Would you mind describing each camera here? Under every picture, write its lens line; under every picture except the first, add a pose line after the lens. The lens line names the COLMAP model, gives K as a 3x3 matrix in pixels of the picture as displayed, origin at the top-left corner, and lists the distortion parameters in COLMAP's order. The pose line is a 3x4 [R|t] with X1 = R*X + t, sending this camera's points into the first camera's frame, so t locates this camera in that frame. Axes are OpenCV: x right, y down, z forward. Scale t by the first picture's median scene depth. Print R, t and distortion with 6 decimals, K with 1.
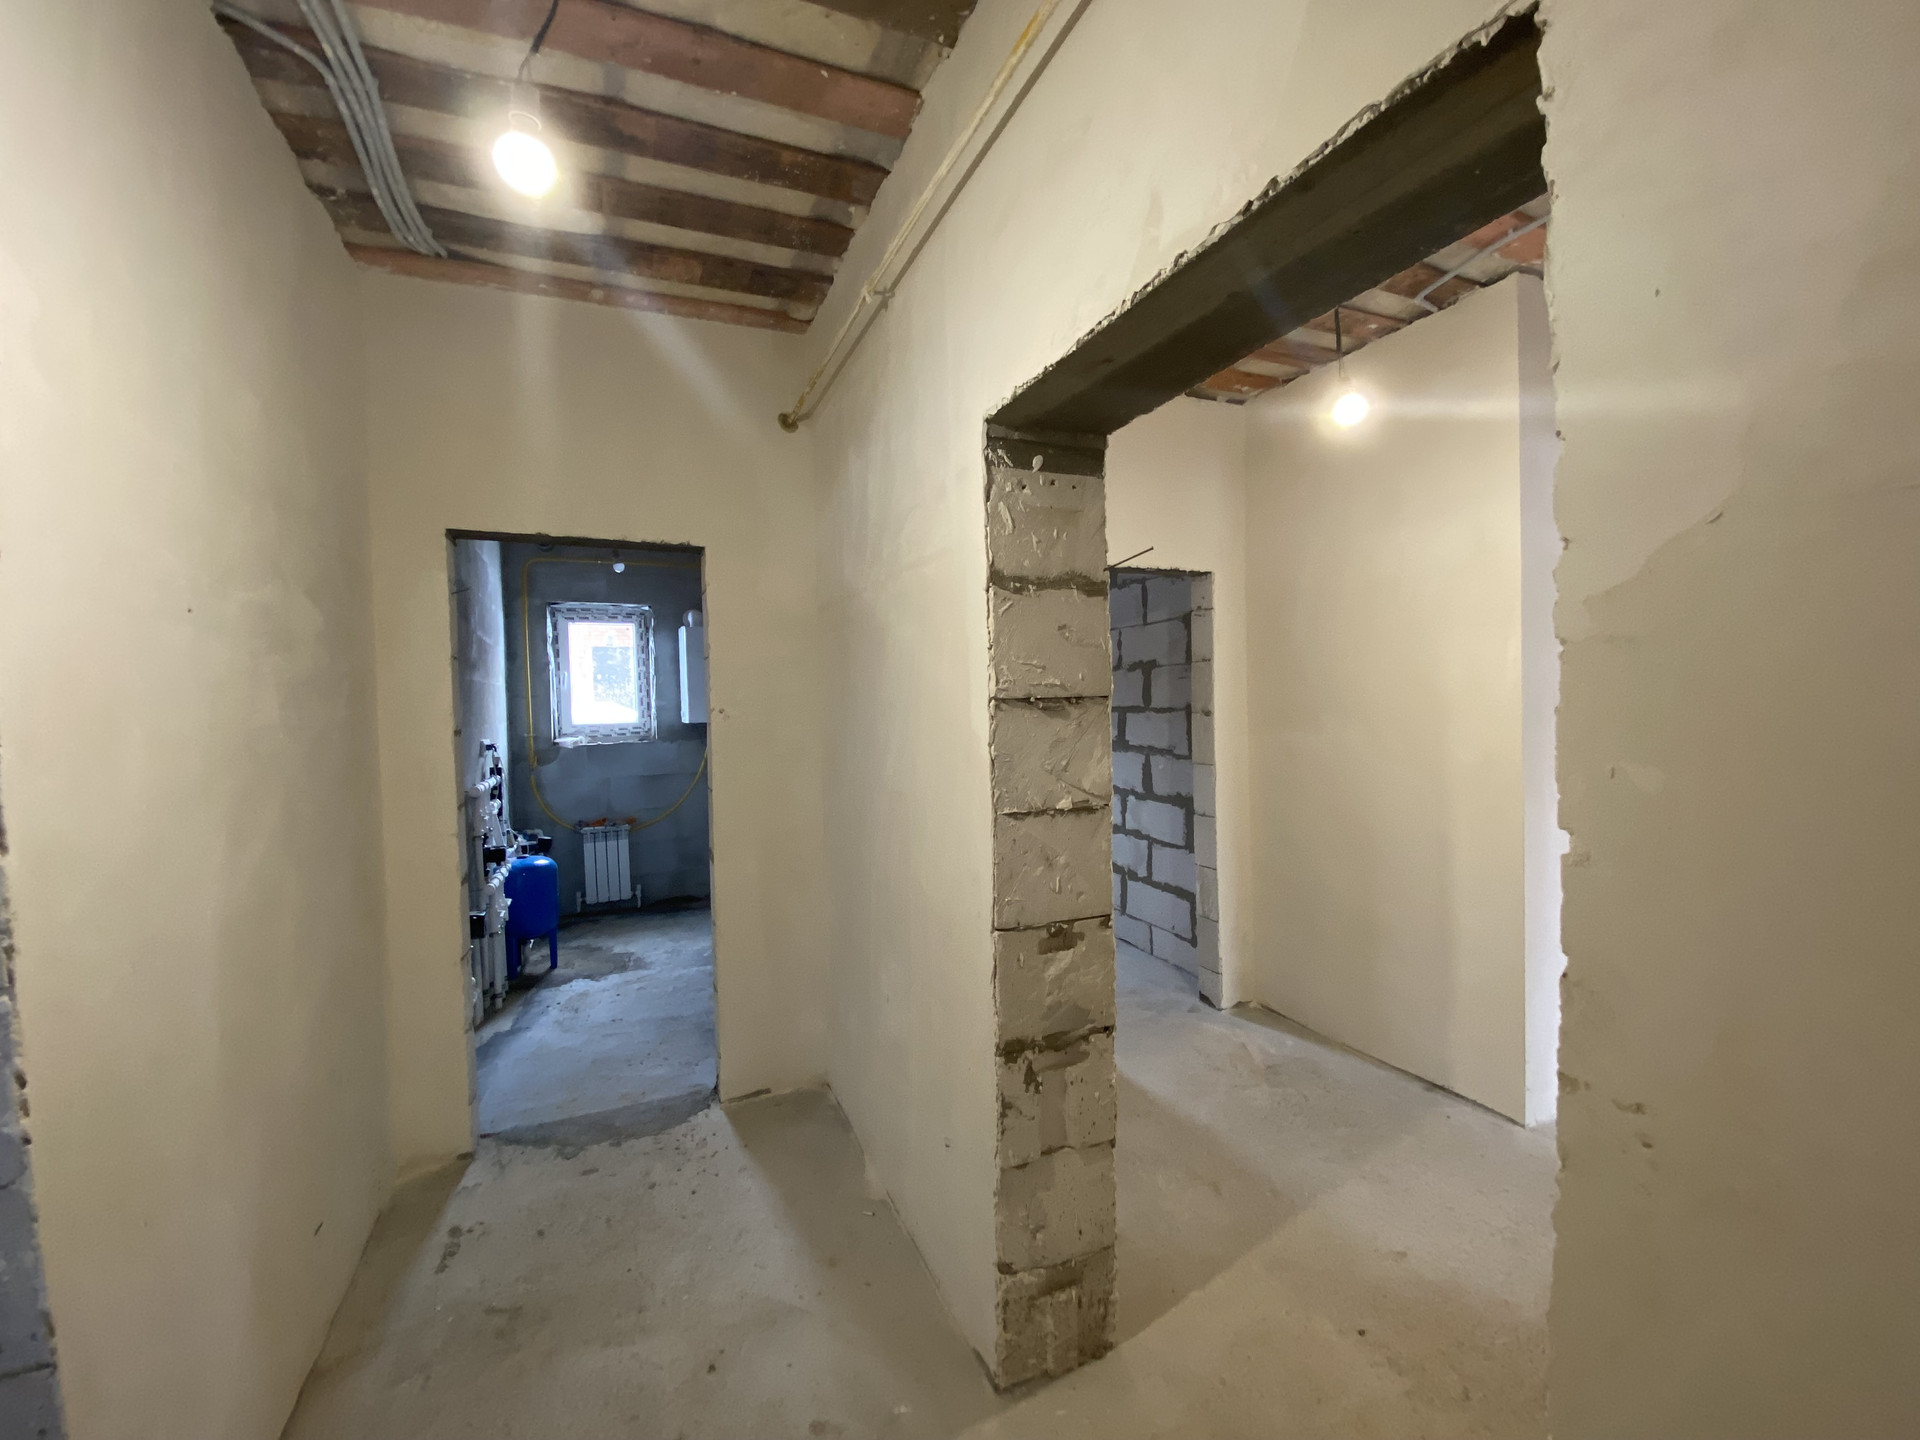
lens RADIAL K [[781.9, 0, 951.6], [0, 781.9, 707.8], [0, 0, 1]] dist [0.066060, -0.048991]
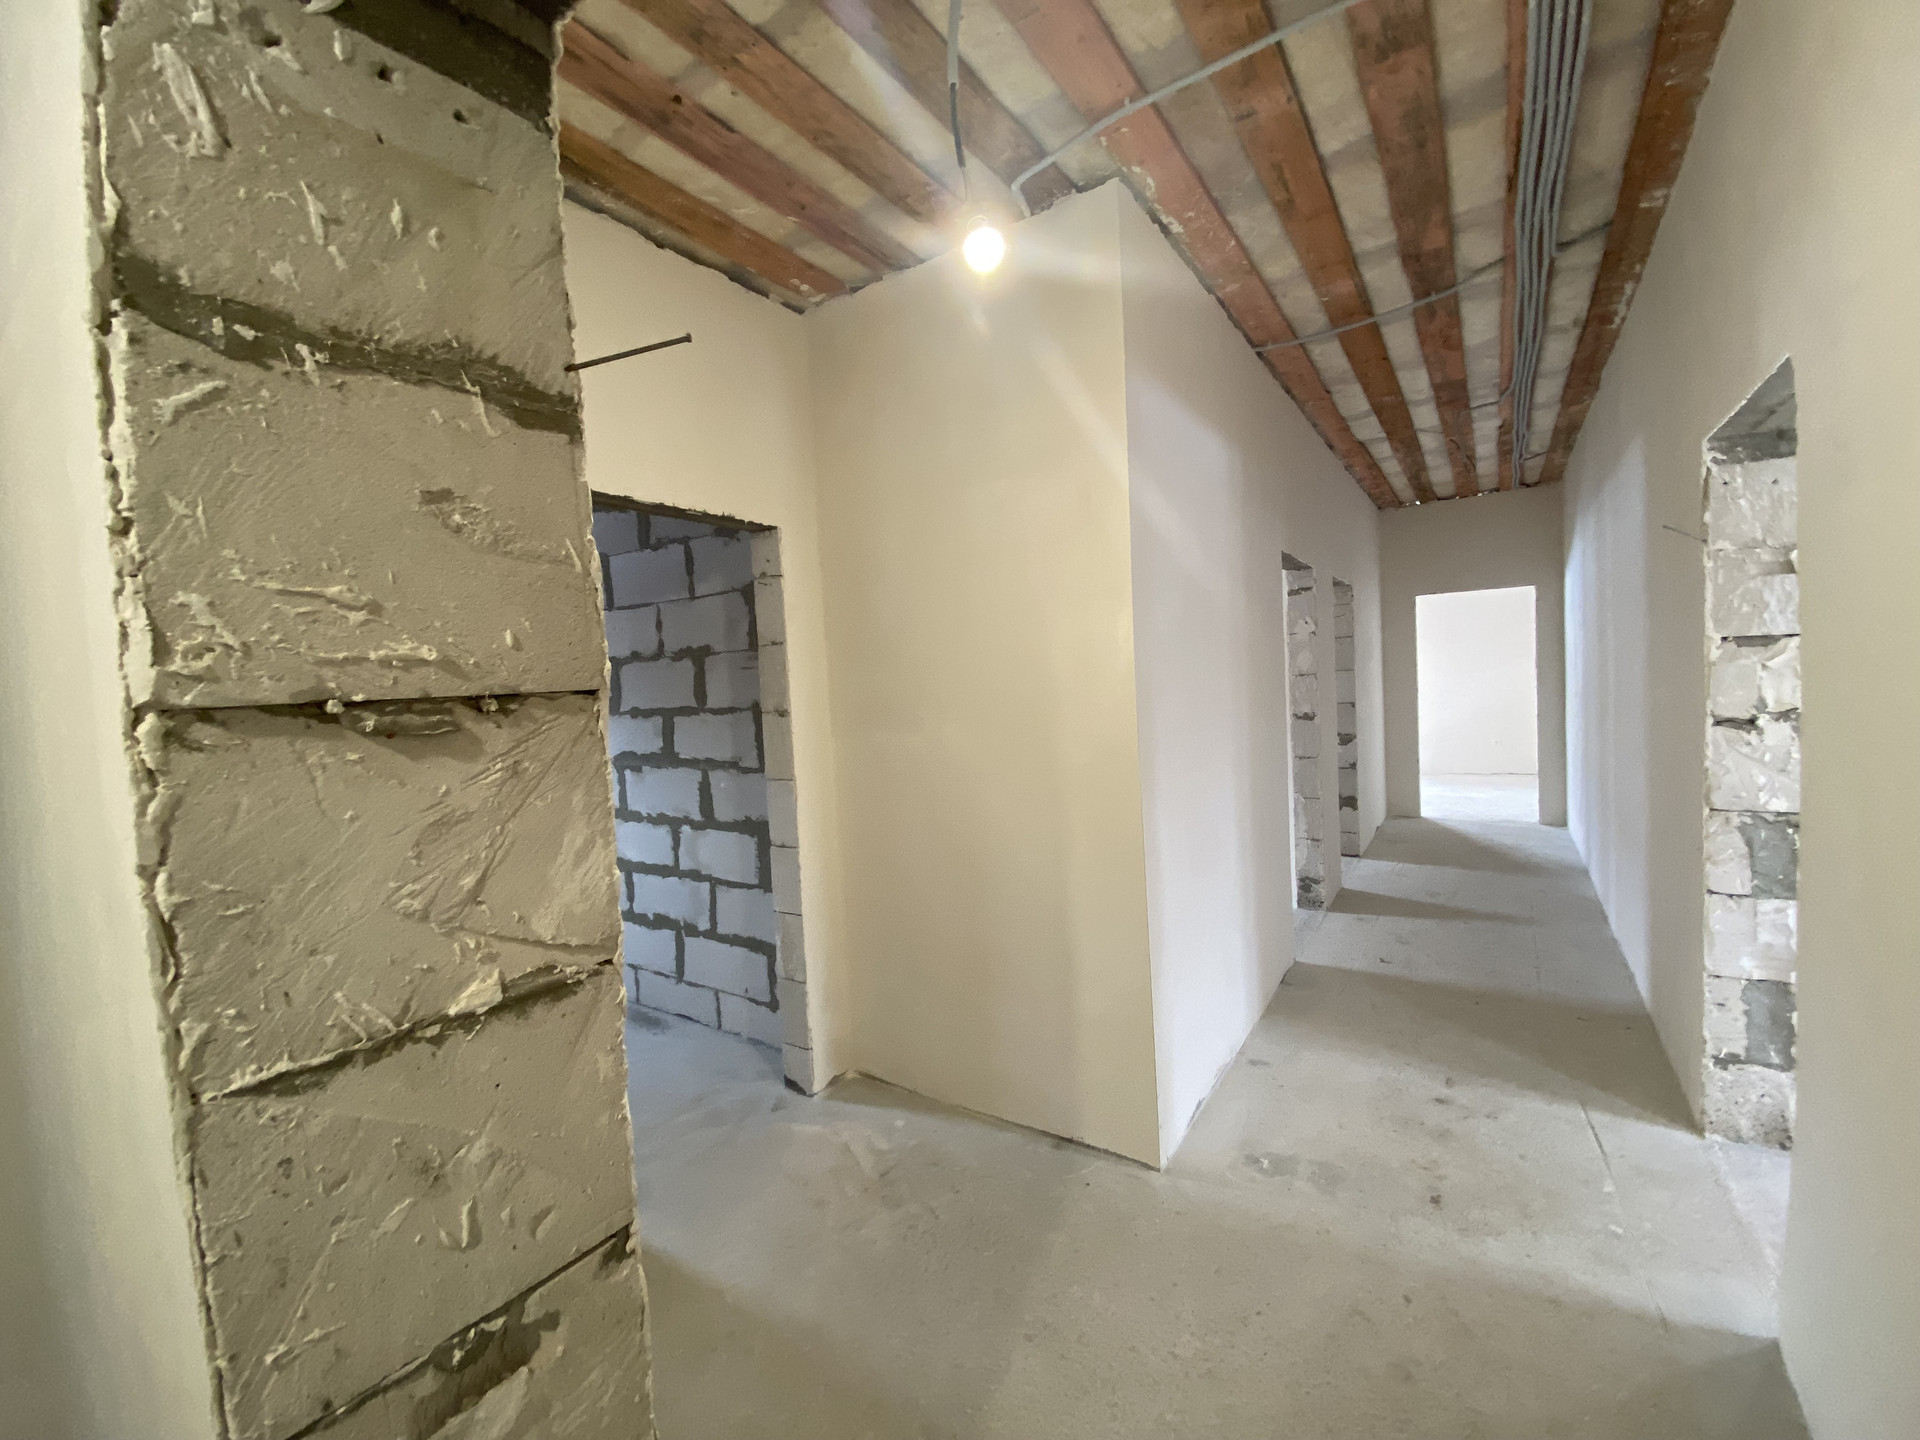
lens RADIAL K [[781.9, 0, 951.6], [0, 781.9, 707.8], [0, 0, 1]] dist [0.066060, -0.048991]
pose [[0.850390, -0.046276, 0.524114, 0.066669], [0.045252, 0.998866, 0.014771, -0.001742], [-0.524203, 0.011156, 0.851520, 0.266343]]
